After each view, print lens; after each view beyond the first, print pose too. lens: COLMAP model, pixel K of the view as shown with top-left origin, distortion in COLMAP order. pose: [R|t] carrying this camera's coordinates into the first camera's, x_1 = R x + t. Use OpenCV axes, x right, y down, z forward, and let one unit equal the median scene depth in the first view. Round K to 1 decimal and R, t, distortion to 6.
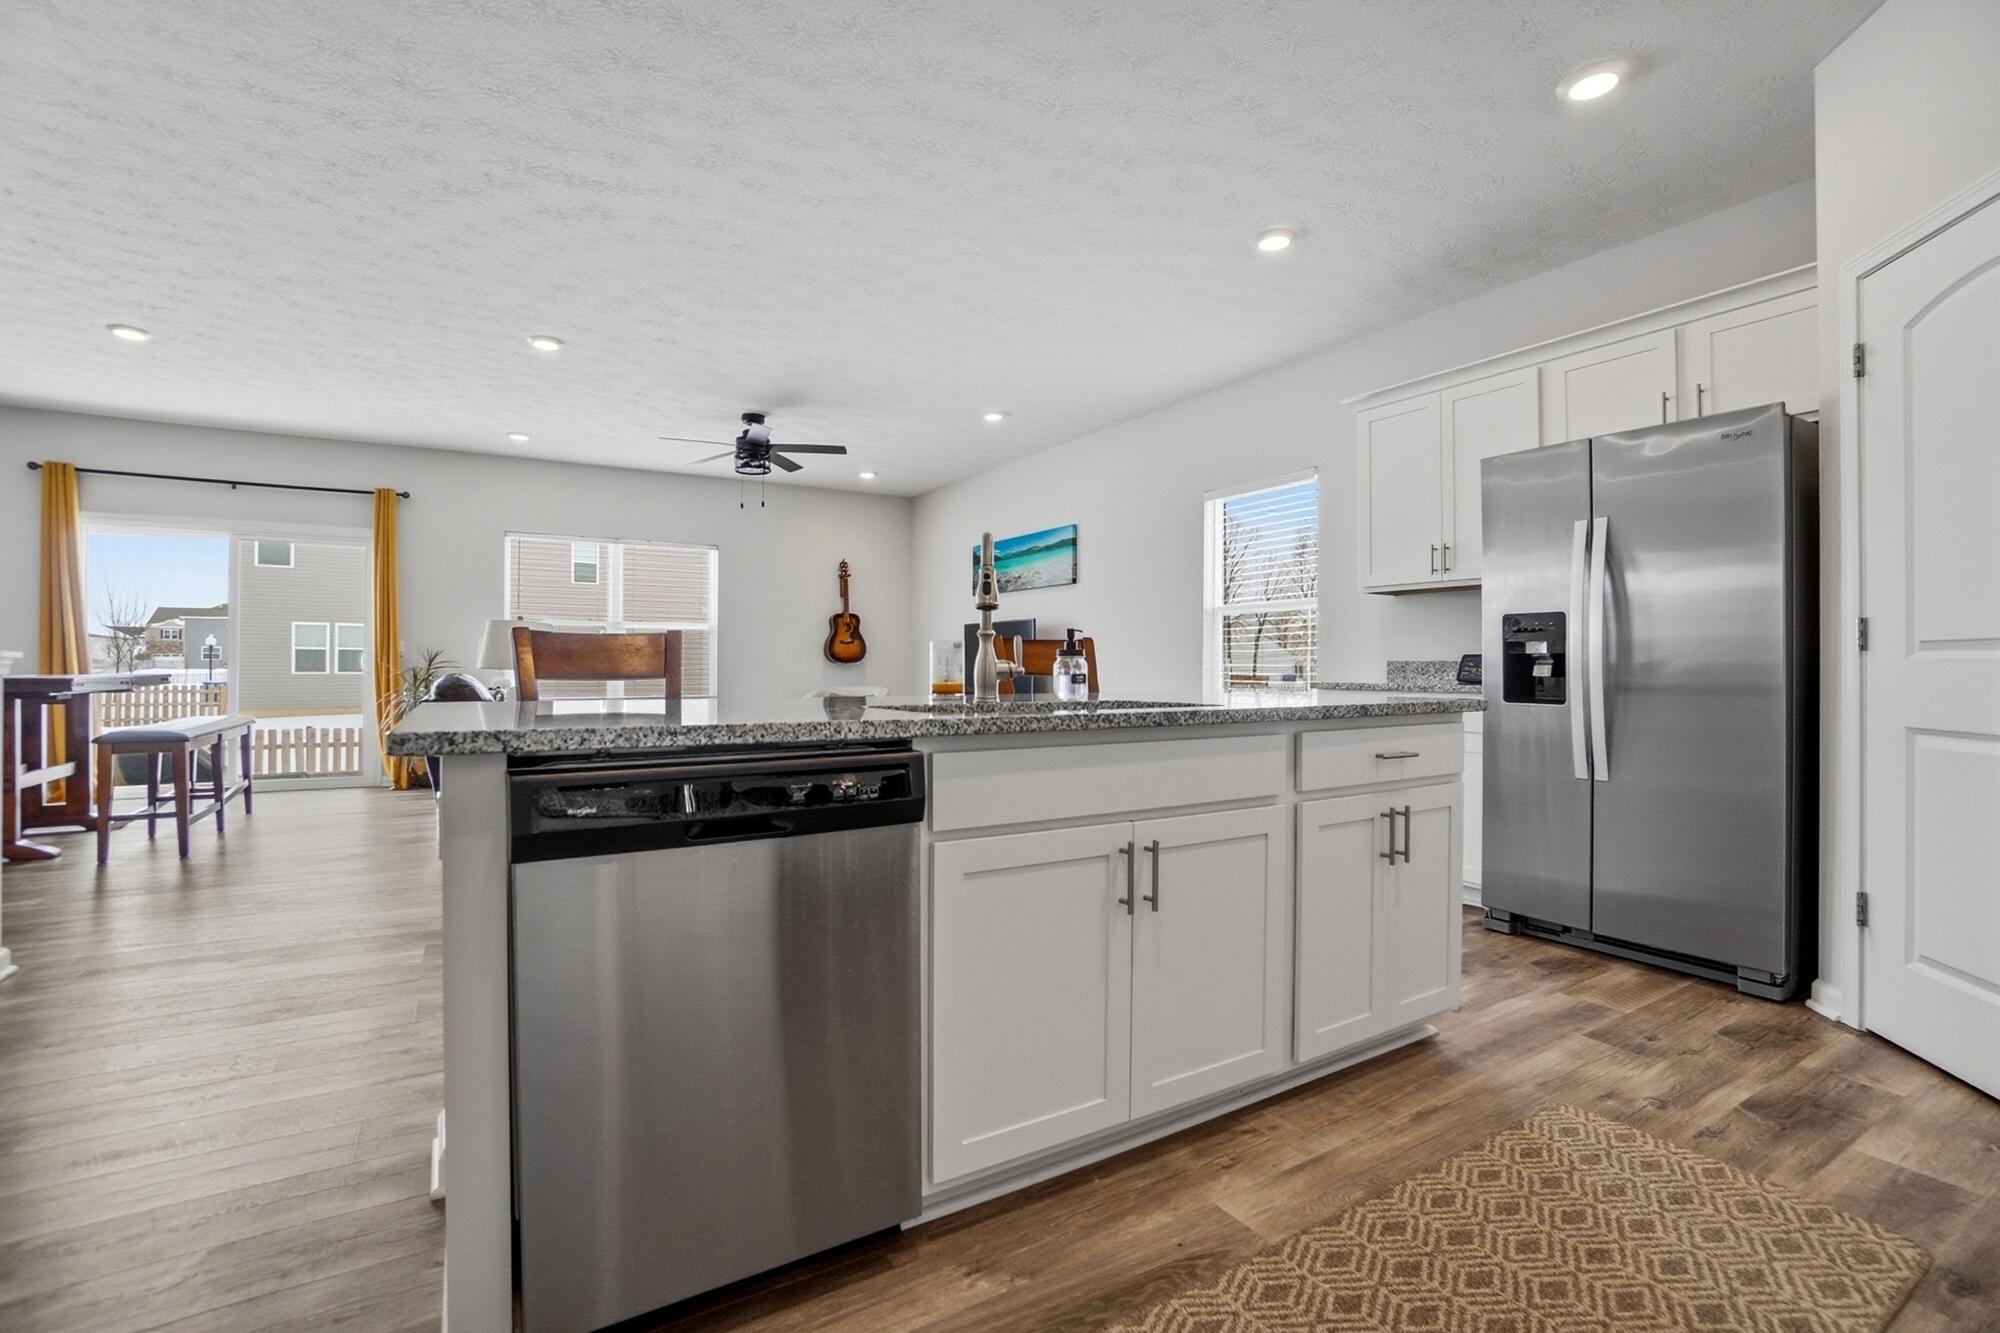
lens RADIAL K [[888.6, 0, 996.4], [0, 888.6, 663.5], [0, 0, 1]] dist [-0.055798, 0.018253]
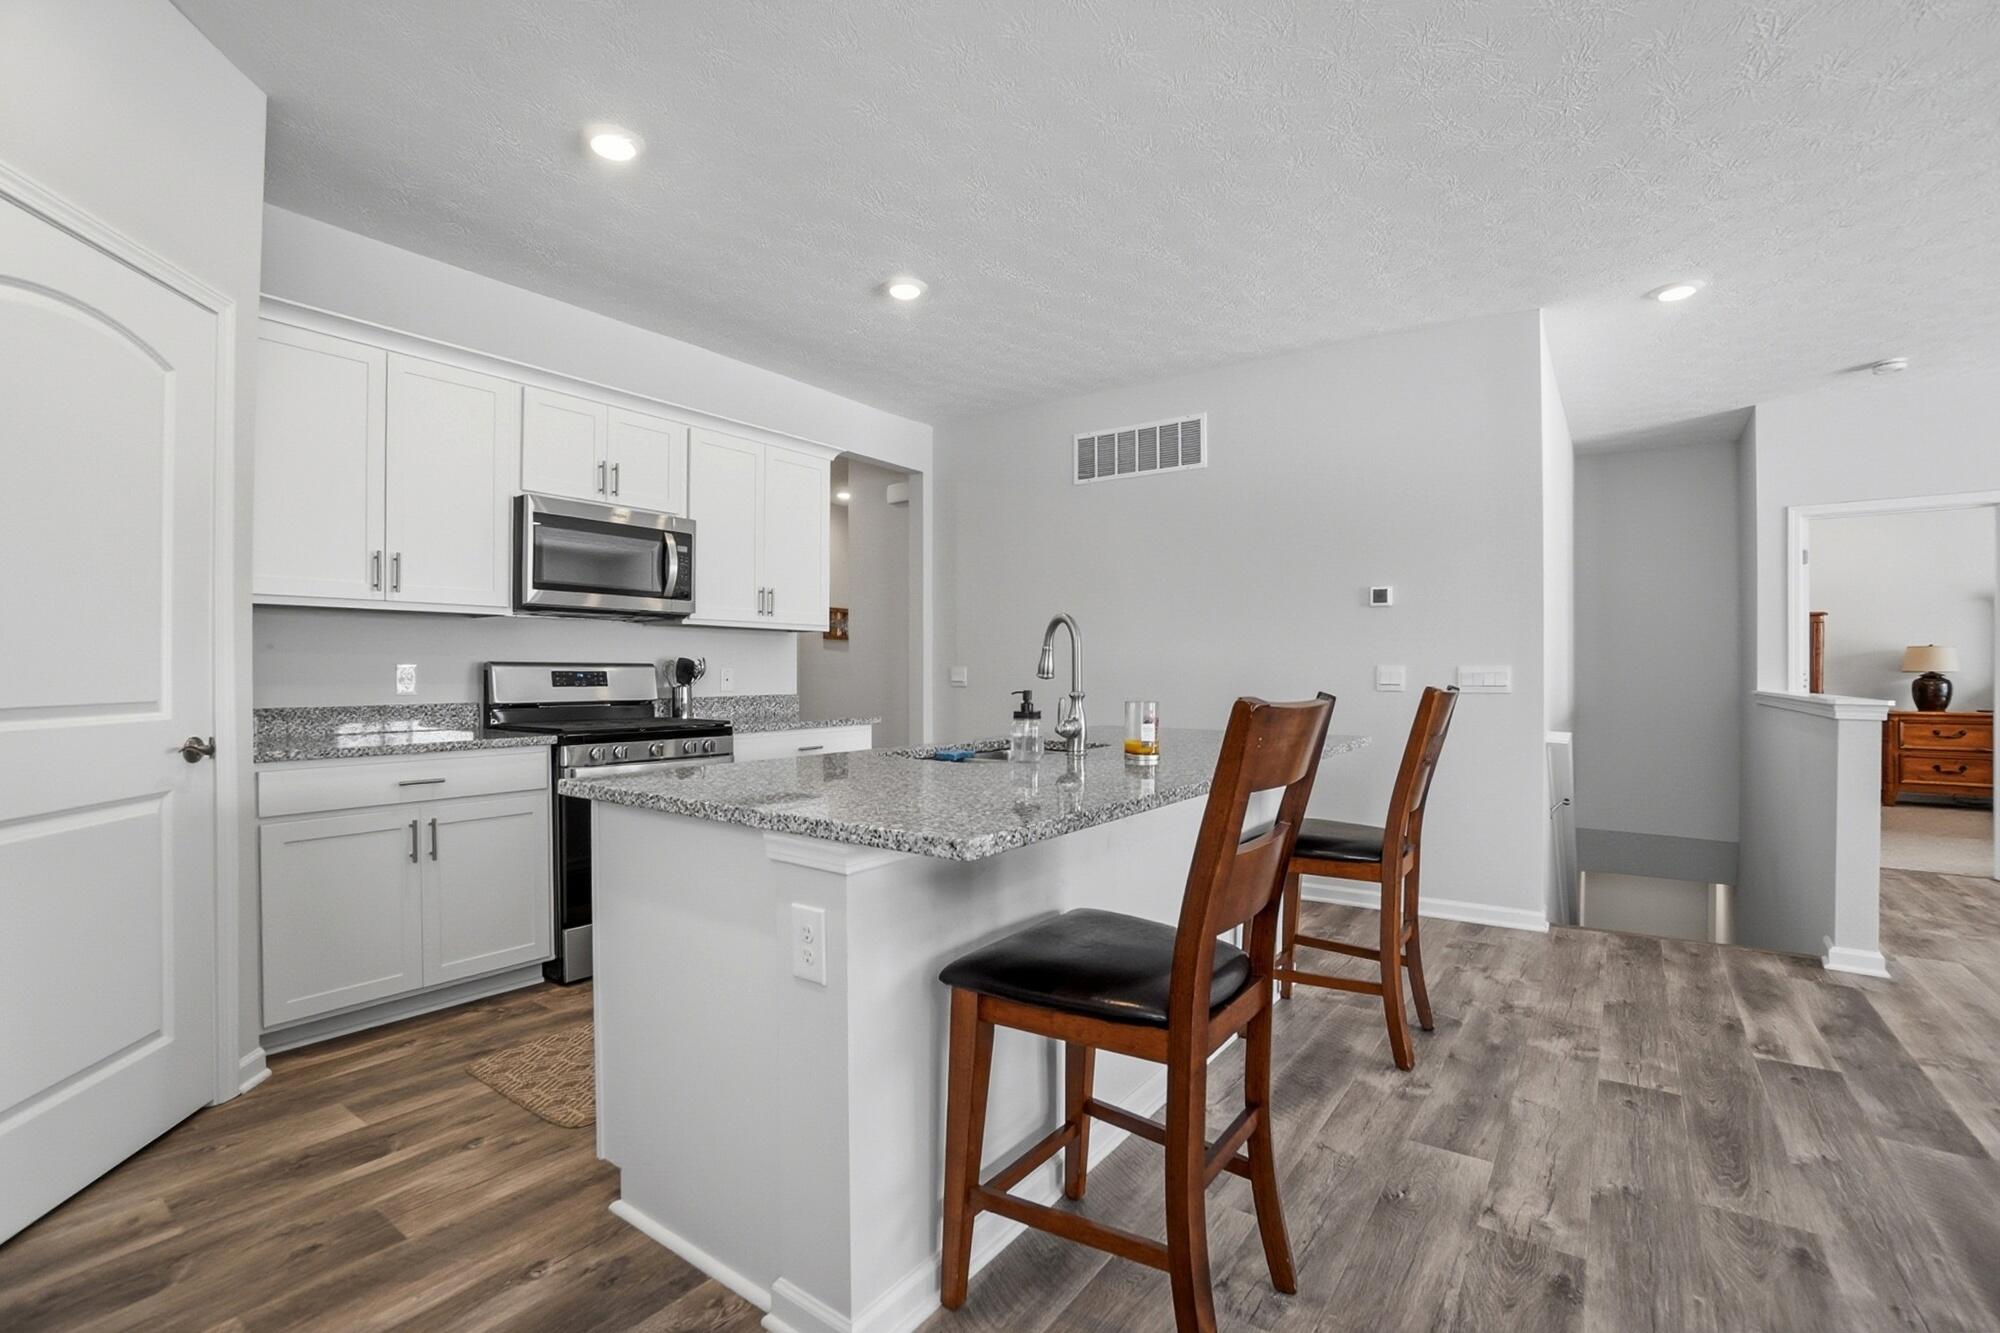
lens RADIAL K [[888.6, 0, 974.5], [0, 888.6, 678.5], [0, 0, 1]] dist [-0.055798, 0.018253]
pose [[-0.927585, -0.001636, -0.373610, 0.513810], [-0.002722, 0.999993, 0.002378, -0.055780], [0.373603, 0.003223, -0.927583, 1.910857]]
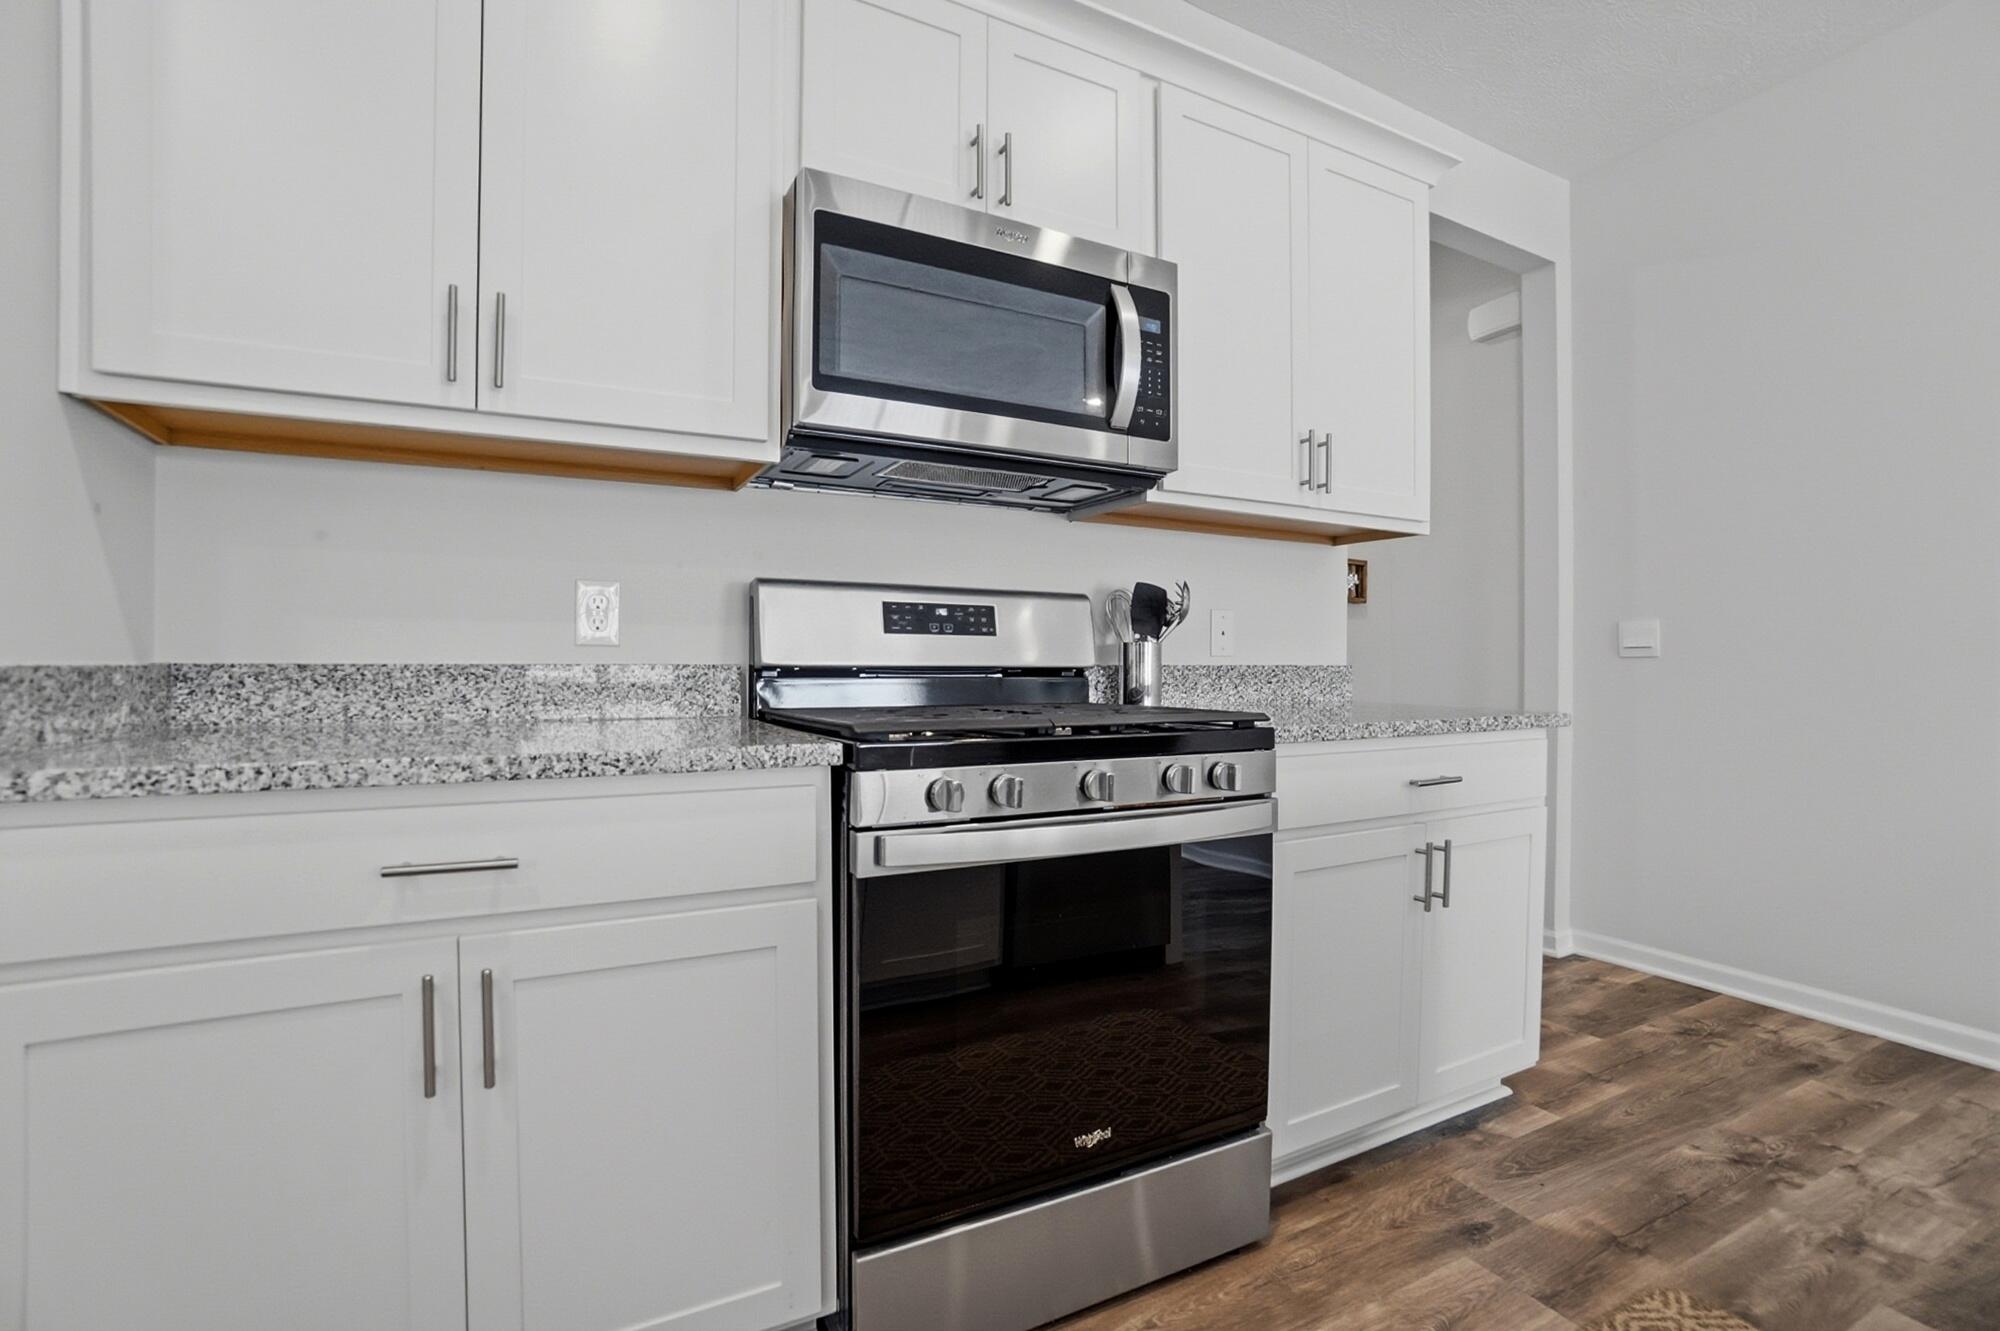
lens RADIAL K [[888.6, 0, 985.3], [0, 888.6, 666.7], [0, 0, 1]] dist [-0.055798, 0.018253]
pose [[-0.997146, -0.006500, 0.075223, 0.483197], [-0.006519, 0.999979, -0.000007, -0.005637], [-0.075222, -0.000498, -0.997167, 0.880706]]
